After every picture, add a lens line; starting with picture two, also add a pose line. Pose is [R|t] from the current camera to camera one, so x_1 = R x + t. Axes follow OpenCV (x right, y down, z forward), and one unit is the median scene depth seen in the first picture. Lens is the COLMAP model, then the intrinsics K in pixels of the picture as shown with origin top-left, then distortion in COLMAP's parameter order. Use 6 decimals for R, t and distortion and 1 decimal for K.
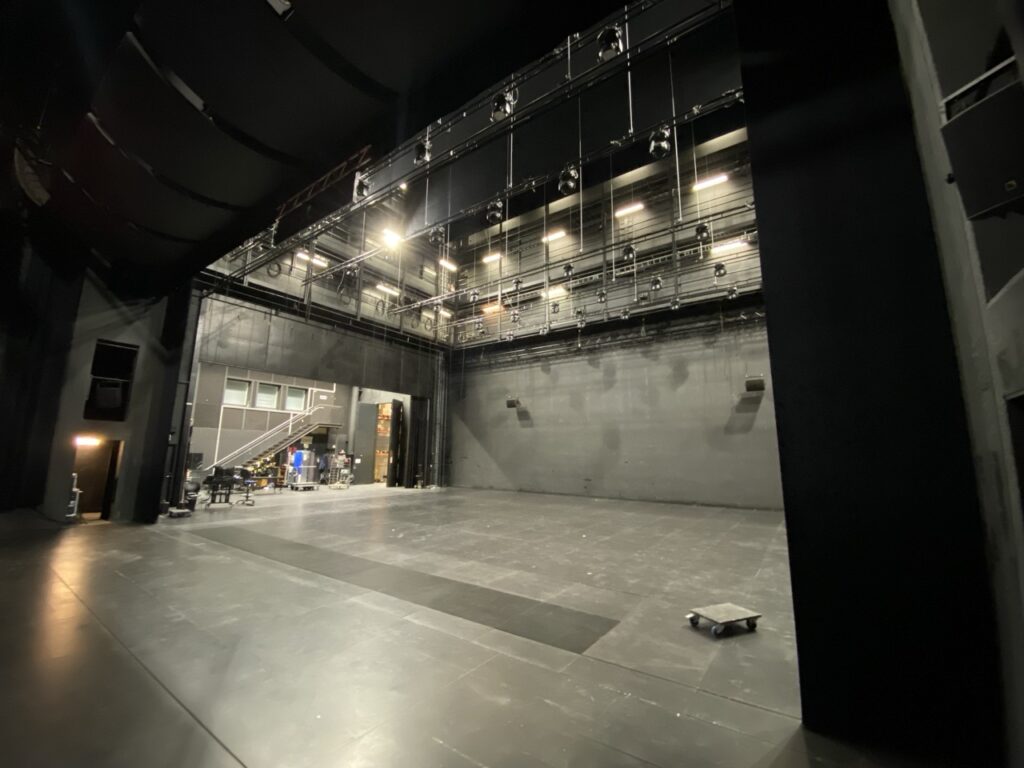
lens RADIAL K [[410.2, 0, 510.2], [0, 410.2, 386.4], [0, 0, 1]] dist [0.039020, -0.029647]
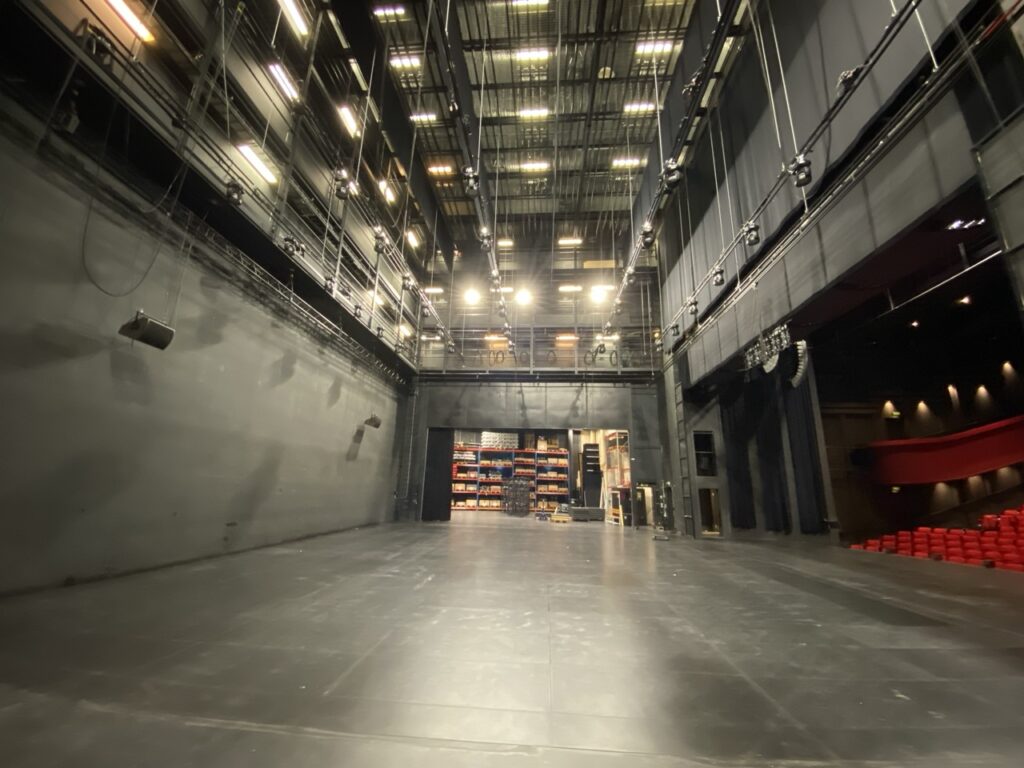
lens RADIAL K [[413.3, 0, 511.1], [0, 413.3, 385.2], [0, 0, 1]] dist [0.035683, -0.030804]
pose [[-0.514072, 0.181052, 0.838421, -0.460150], [-0.177582, 0.933826, -0.310537, 0.142765], [-0.839163, -0.308527, -0.447902, 0.888008]]
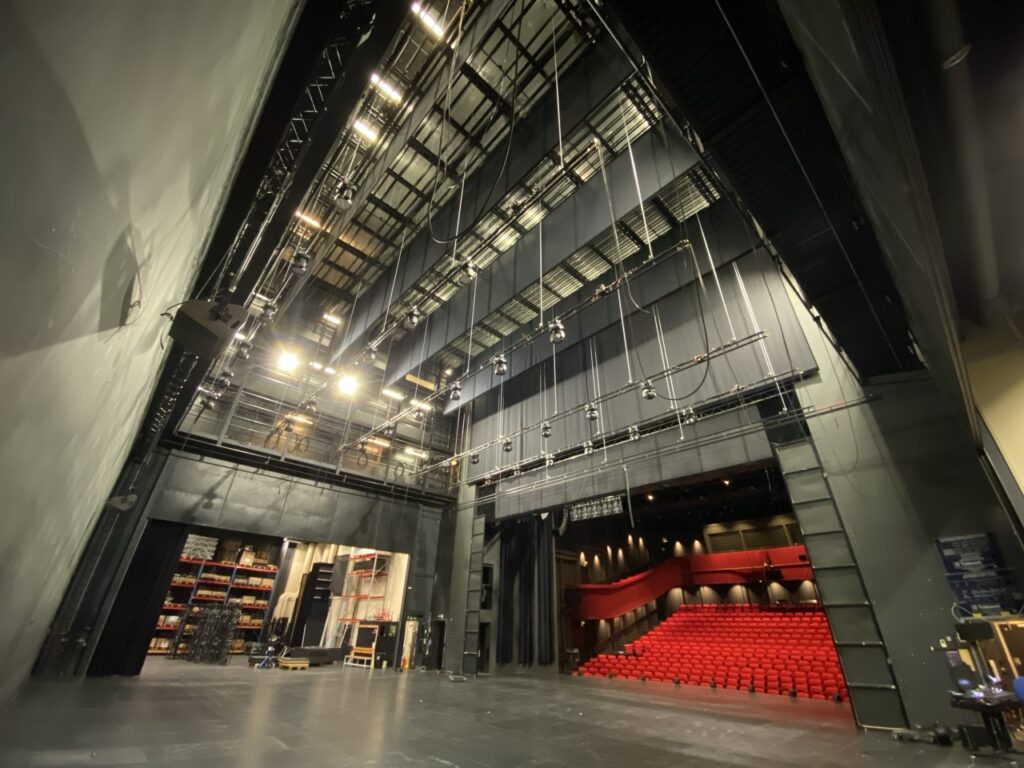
lens RADIAL K [[413.3, 0, 511.1], [0, 413.3, 385.2], [0, 0, 1]] dist [0.035683, -0.030804]
pose [[-0.978311, 0.070831, 0.194653, -0.177169], [-0.071527, 0.766398, -0.638372, 0.186711], [-0.194398, -0.638450, -0.744709, 1.112583]]
